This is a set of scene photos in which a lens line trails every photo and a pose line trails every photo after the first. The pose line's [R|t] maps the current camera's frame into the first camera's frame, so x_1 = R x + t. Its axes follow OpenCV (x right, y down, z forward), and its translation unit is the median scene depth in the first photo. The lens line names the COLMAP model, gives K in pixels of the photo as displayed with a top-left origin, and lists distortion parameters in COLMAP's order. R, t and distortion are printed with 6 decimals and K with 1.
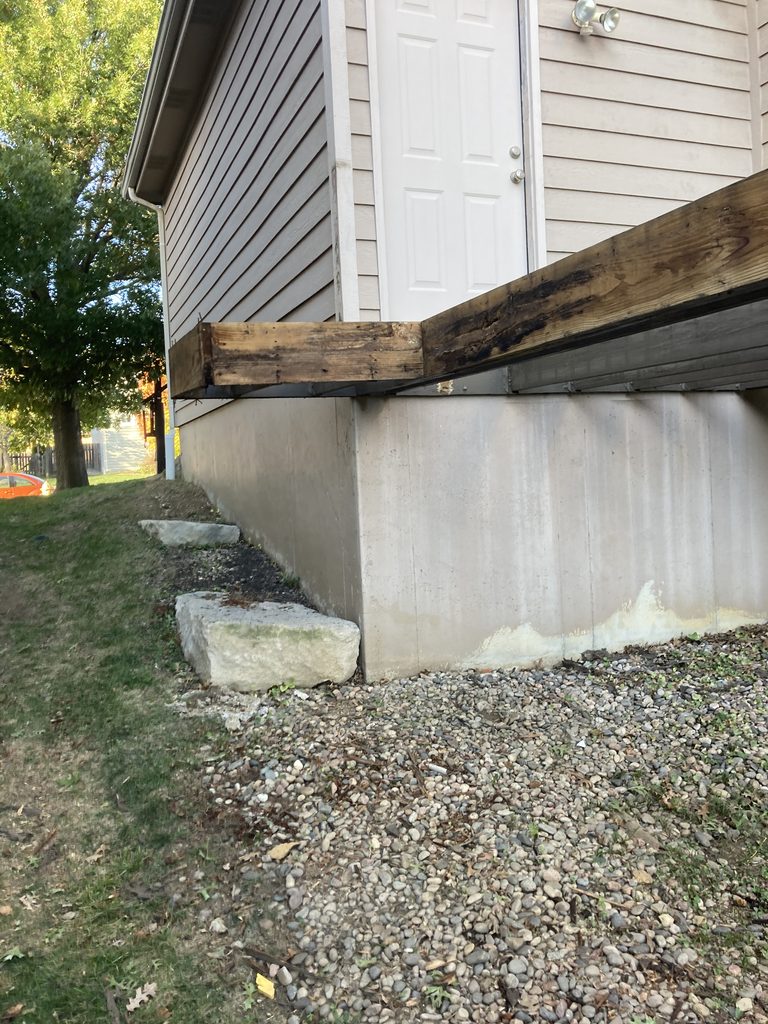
lens RADIAL K [[838.4, 0, 393.7], [0, 838.4, 499.0], [0, 0, 1]] dist [0.052486, -0.057437]
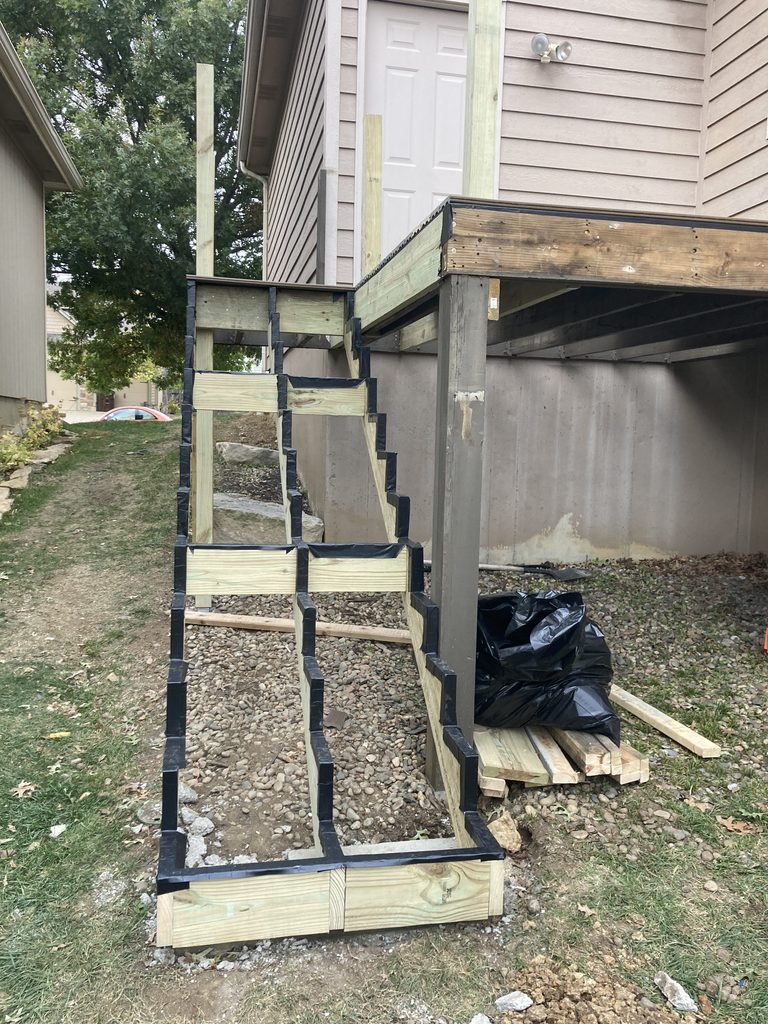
lens RADIAL K [[838.4, 0, 383.3], [0, 838.4, 510.4], [0, 0, 1]] dist [0.052486, -0.057437]
pose [[0.979987, 0.090602, -0.177245, 0.274248], [-0.079353, 0.994416, 0.069572, 0.030404], [0.182559, -0.054114, 0.981705, -0.284536]]
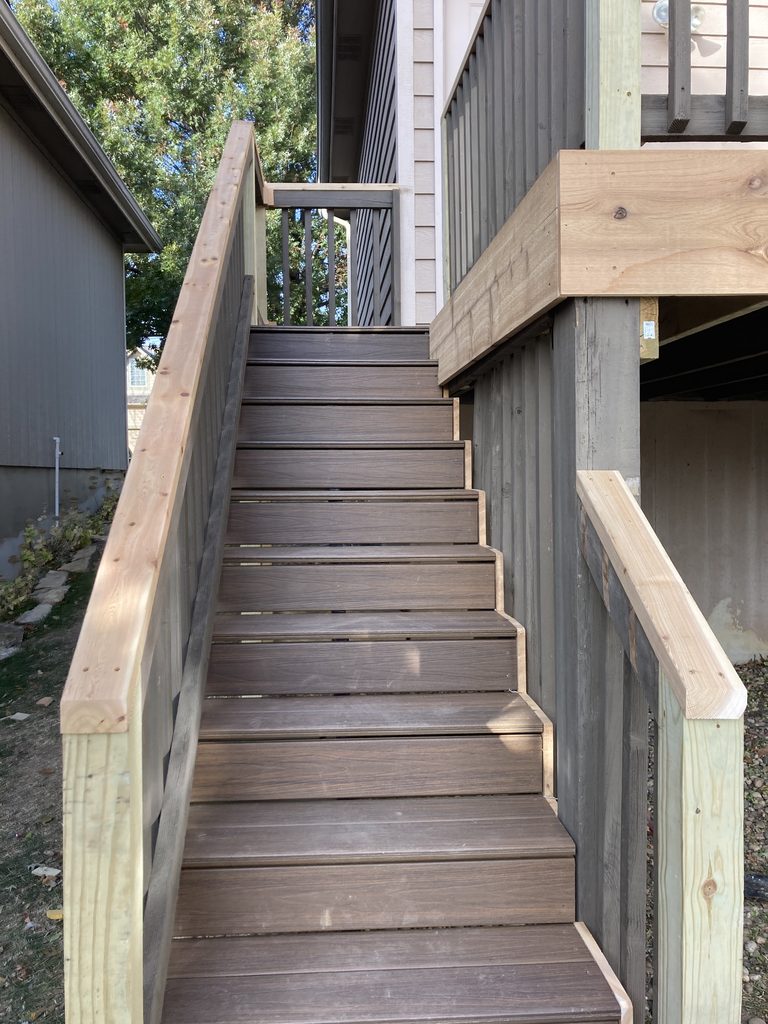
lens RADIAL K [[838.4, 0, 376.3], [0, 838.4, 506.4], [0, 0, 1]] dist [0.052486, -0.057437]
pose [[0.949328, 0.048387, -0.310541, 0.235833], [-0.044658, 0.998820, 0.019111, -0.009245], [0.311099, -0.004274, 0.950368, -0.040860]]
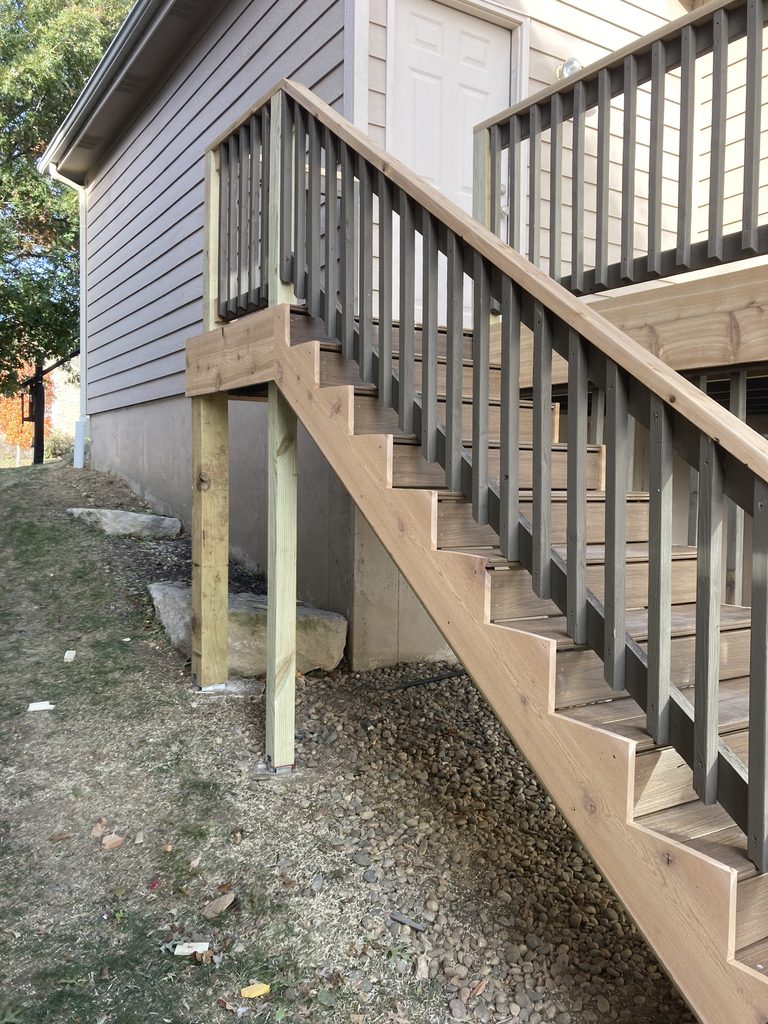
lens RADIAL K [[838.4, 0, 393.2], [0, 838.4, 506.9], [0, 0, 1]] dist [0.052486, -0.057437]
pose [[0.981742, 0.054505, 0.182239, -0.173947], [-0.054793, 0.998492, -0.003460, 0.010613], [-0.182153, -0.006588, 0.983248, -0.051109]]
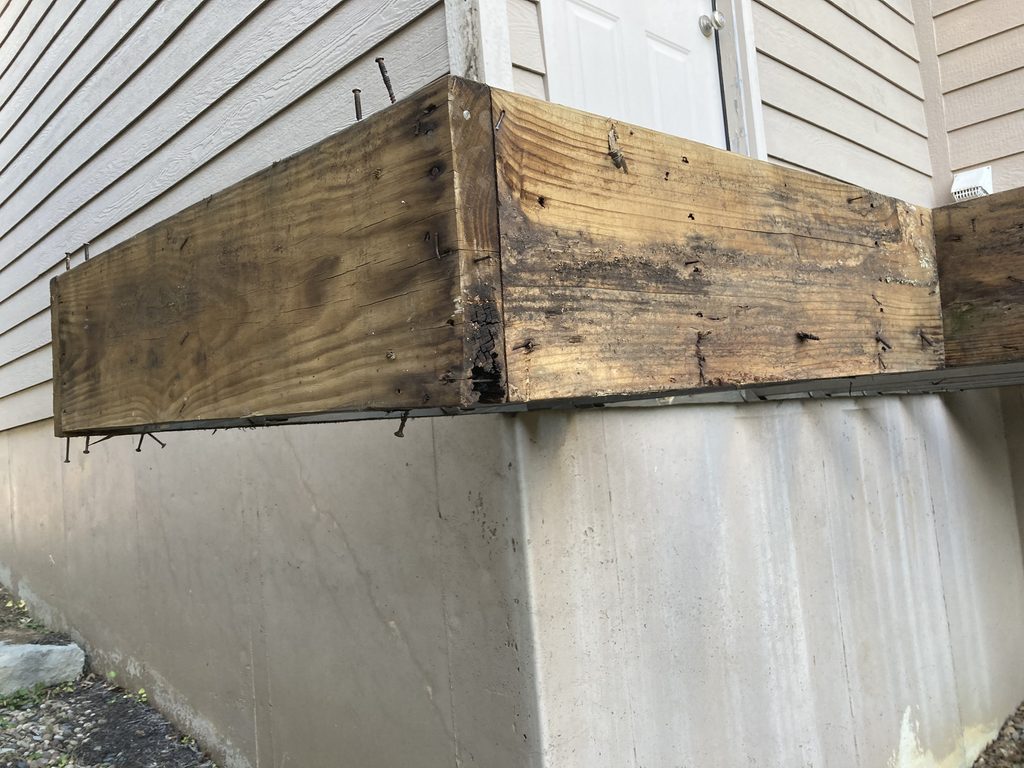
lens RADIAL K [[838.4, 0, 508.5], [0, 838.4, 387.9], [0, 0, 1]] dist [0.052486, -0.057437]
pose [[0.927913, -0.003929, 0.372776, -0.195887], [0.050927, 0.991906, -0.116314, -0.078872], [-0.369302, 0.126914, 0.920603, 0.560963]]
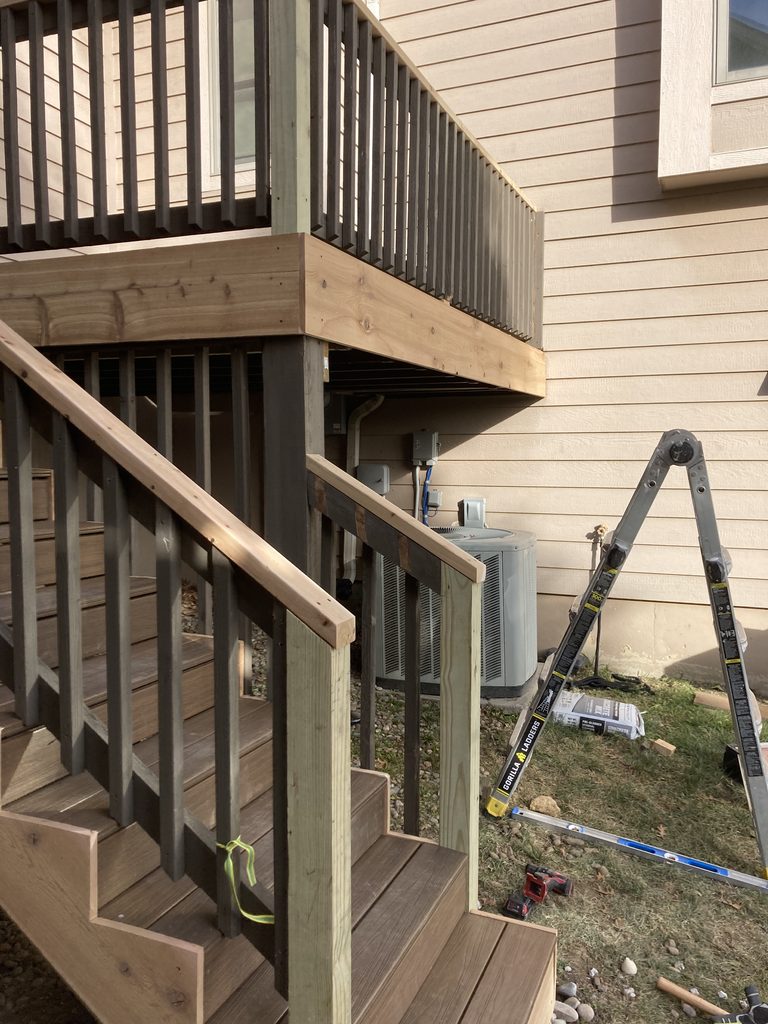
lens RADIAL K [[838.4, 0, 380.9], [0, 838.4, 502.0], [0, 0, 1]] dist [0.052486, -0.057437]
pose [[0.708448, 0.010073, 0.705691, -0.132546], [-0.014708, 0.999892, 0.000493, 0.007568], [-0.705610, -0.010729, 0.708519, -0.077601]]
